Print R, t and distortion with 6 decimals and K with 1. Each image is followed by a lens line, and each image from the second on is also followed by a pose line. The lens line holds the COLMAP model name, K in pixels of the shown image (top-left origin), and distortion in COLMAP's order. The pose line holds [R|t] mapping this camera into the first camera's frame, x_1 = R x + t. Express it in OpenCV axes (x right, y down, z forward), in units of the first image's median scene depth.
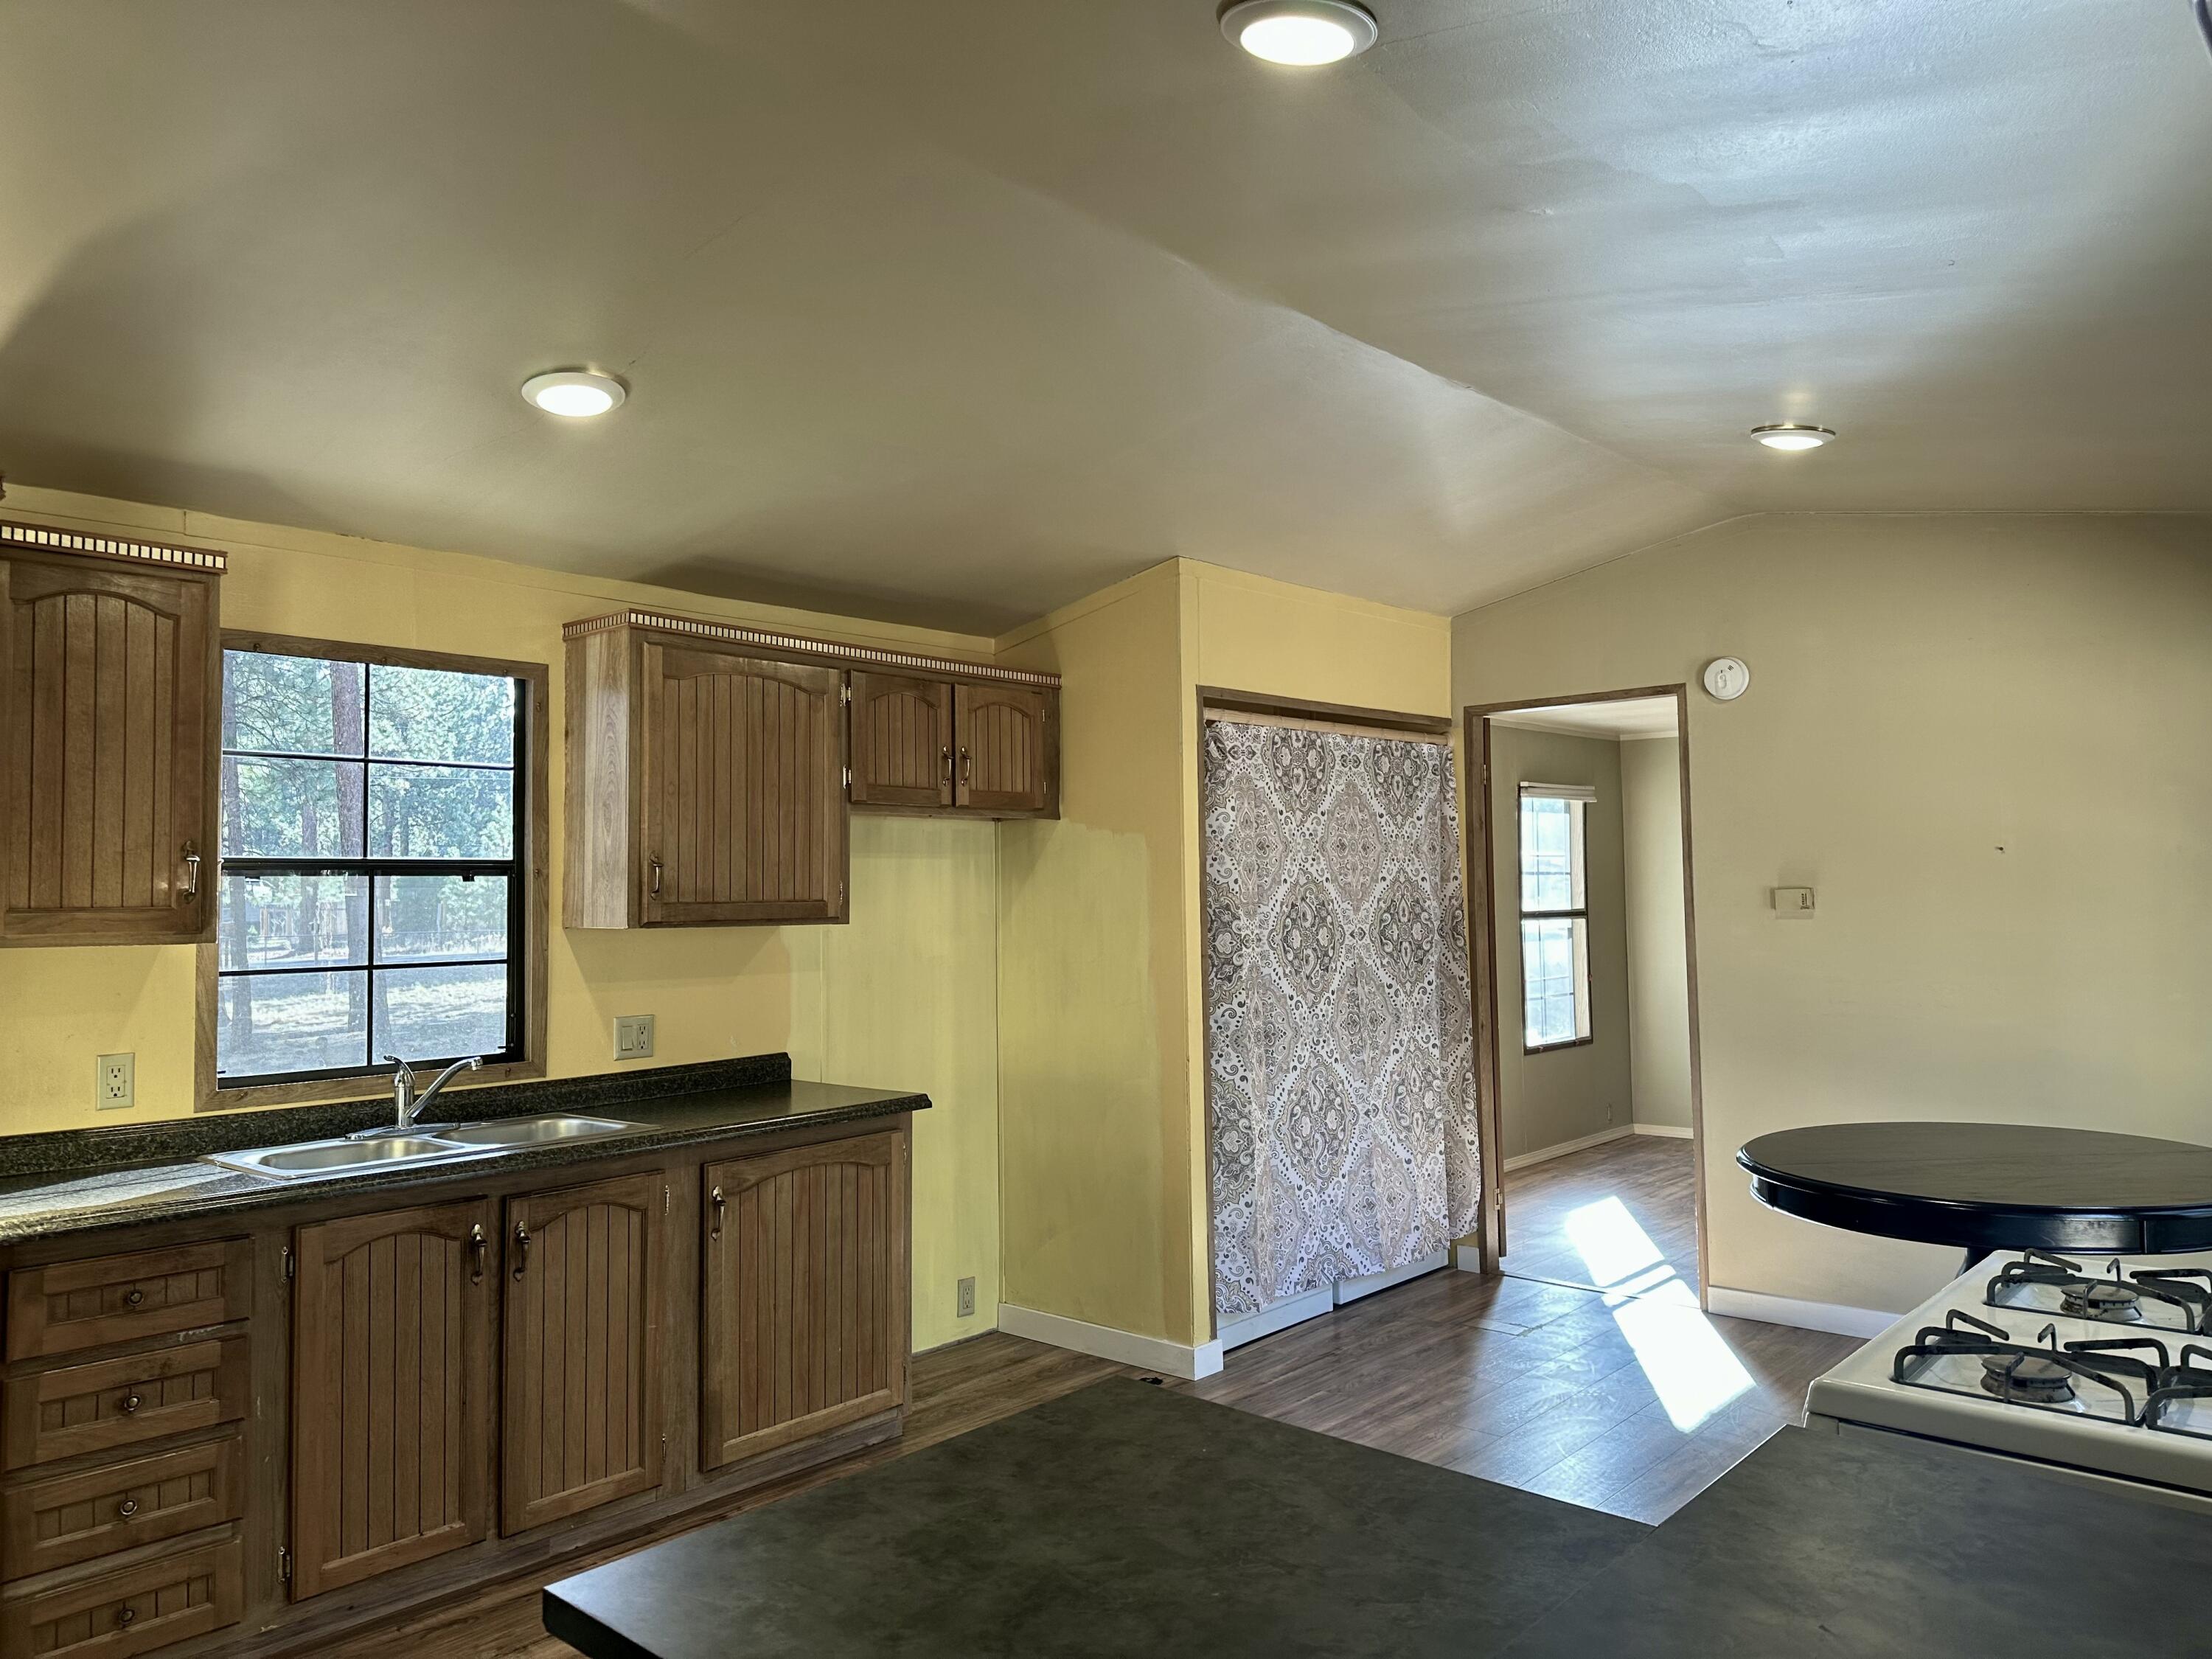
lens RADIAL K [[1564.9, 0, 1105.6], [0, 1564.9, 817.8], [0, 0, 1]] dist [0.056714, -0.051749]
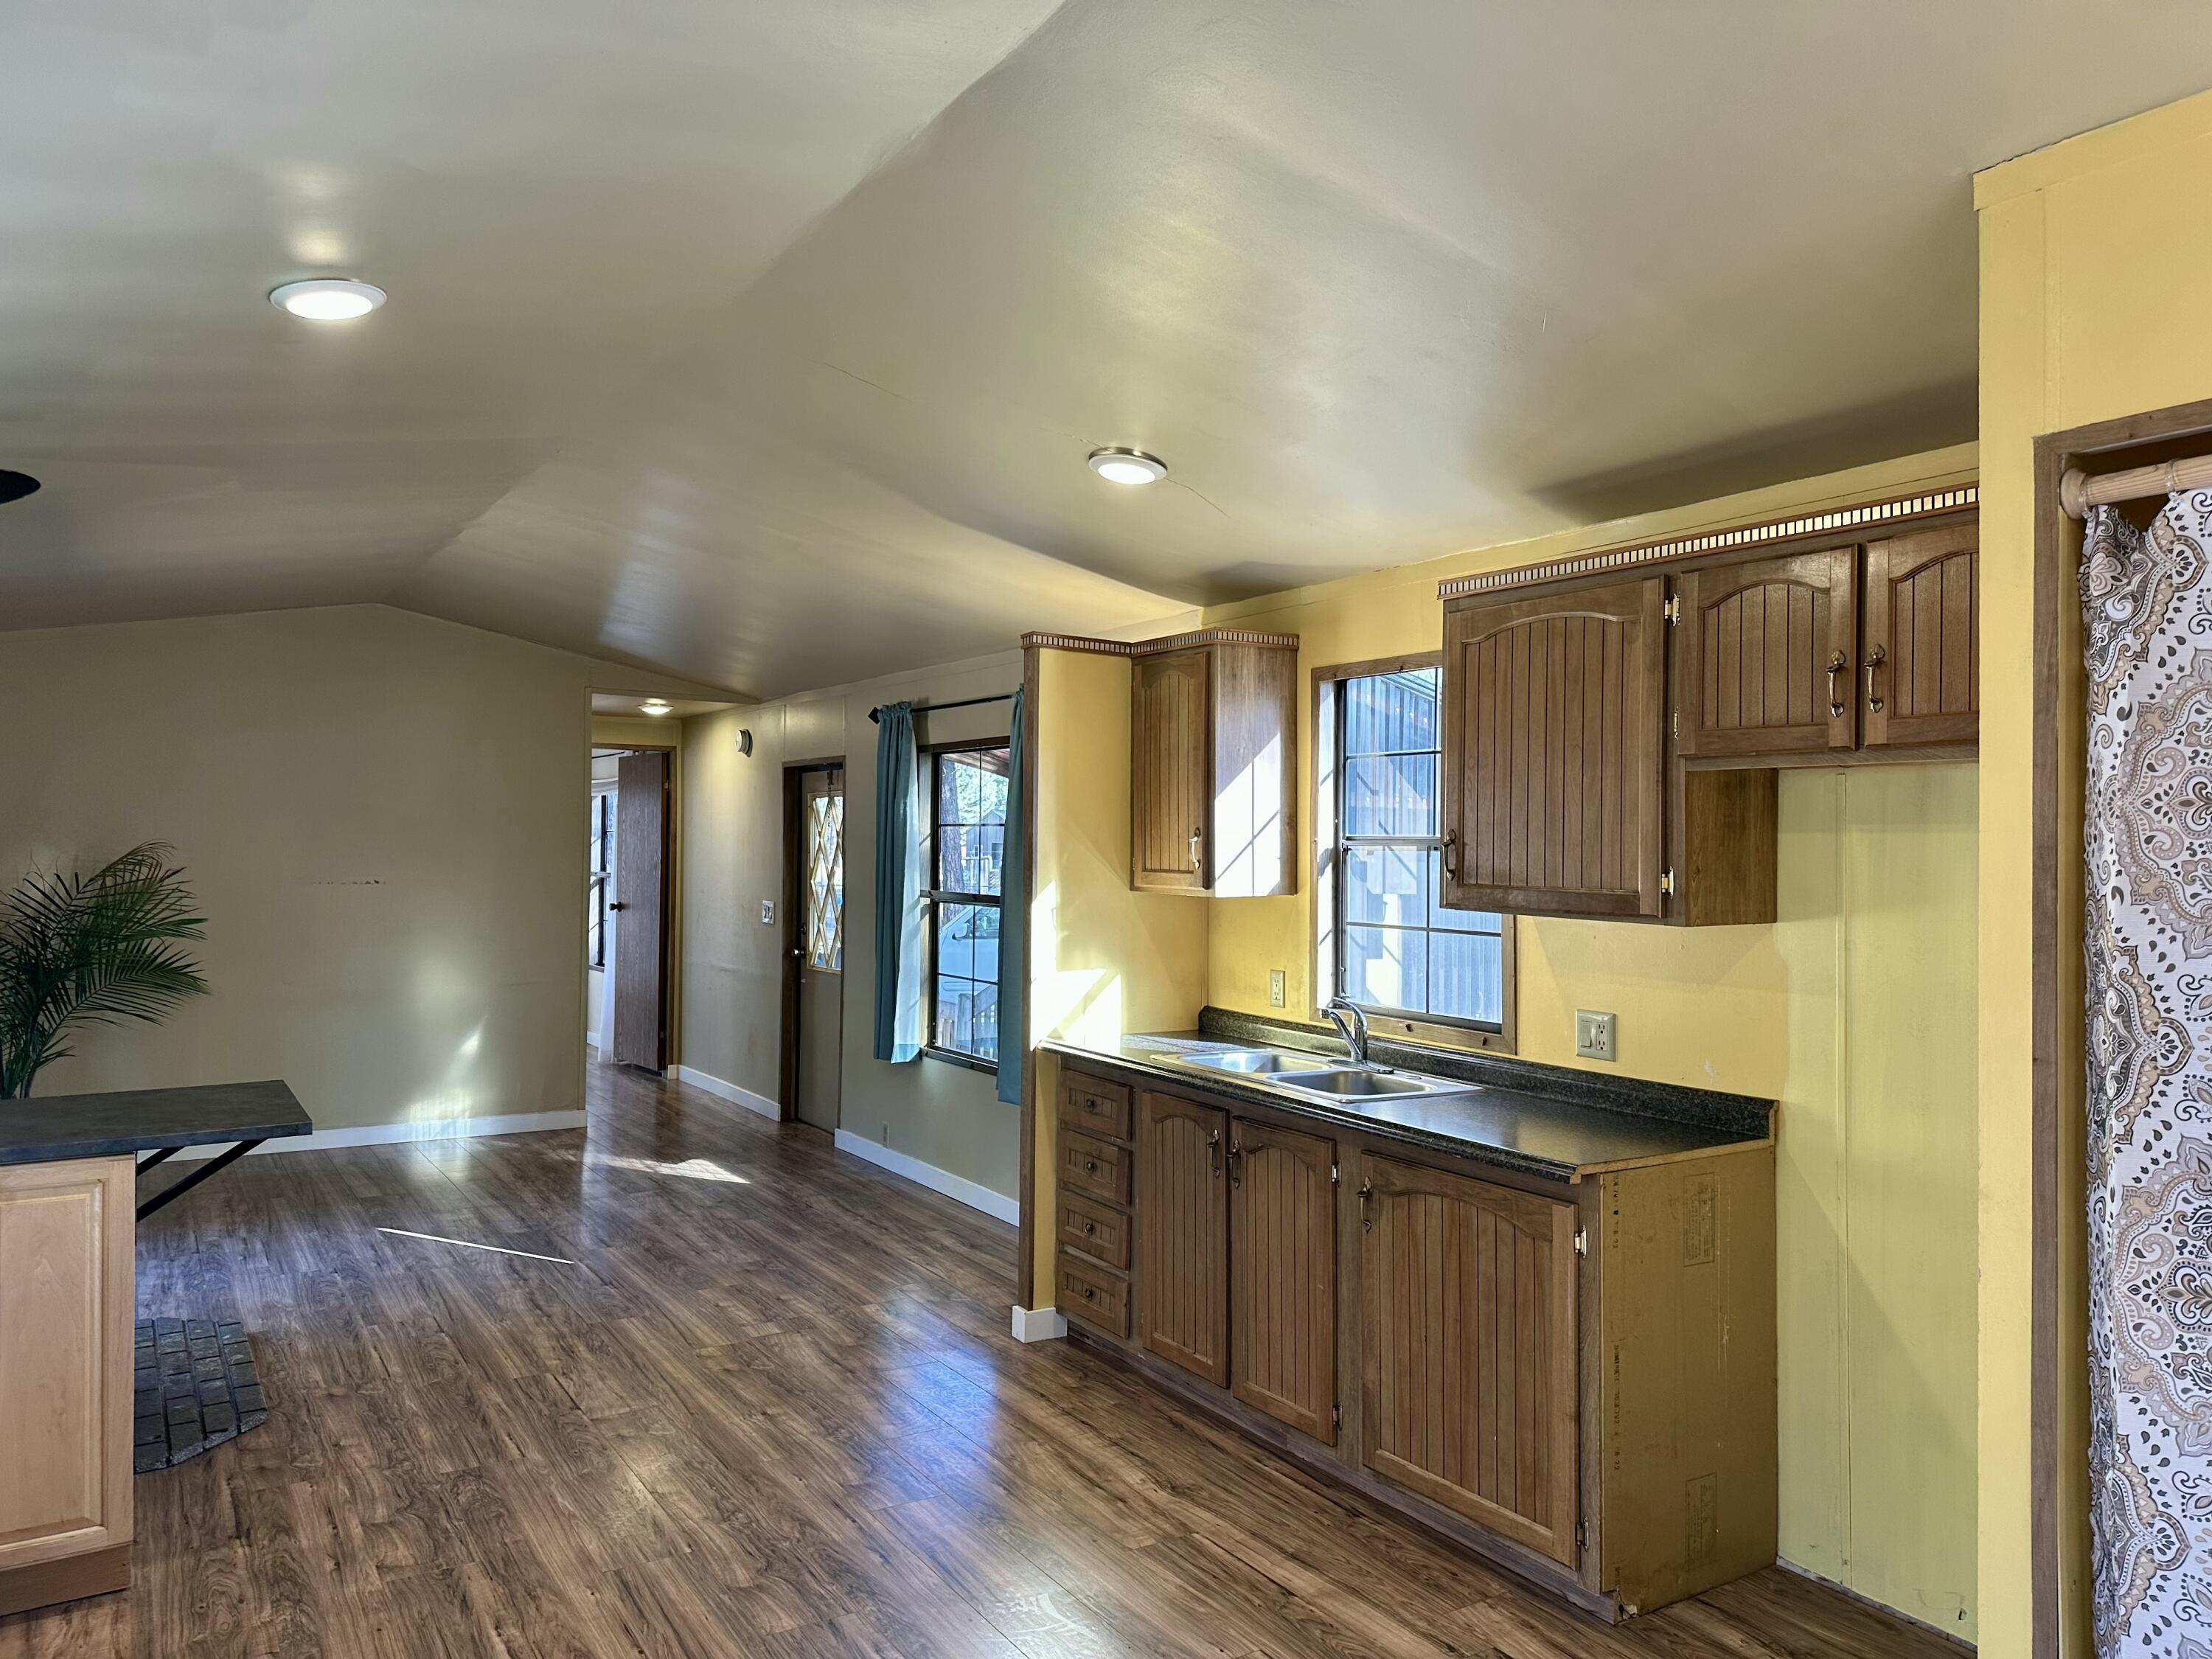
lens RADIAL K [[1564.9, 0, 1101.3], [0, 1564.9, 831.6], [0, 0, 1]] dist [0.056714, -0.051749]
pose [[-0.277919, 0.005307, -0.960590, 0.661523], [0.043299, 0.999038, -0.007008, 0.019178], [0.959628, -0.043540, -0.277881, 1.025613]]
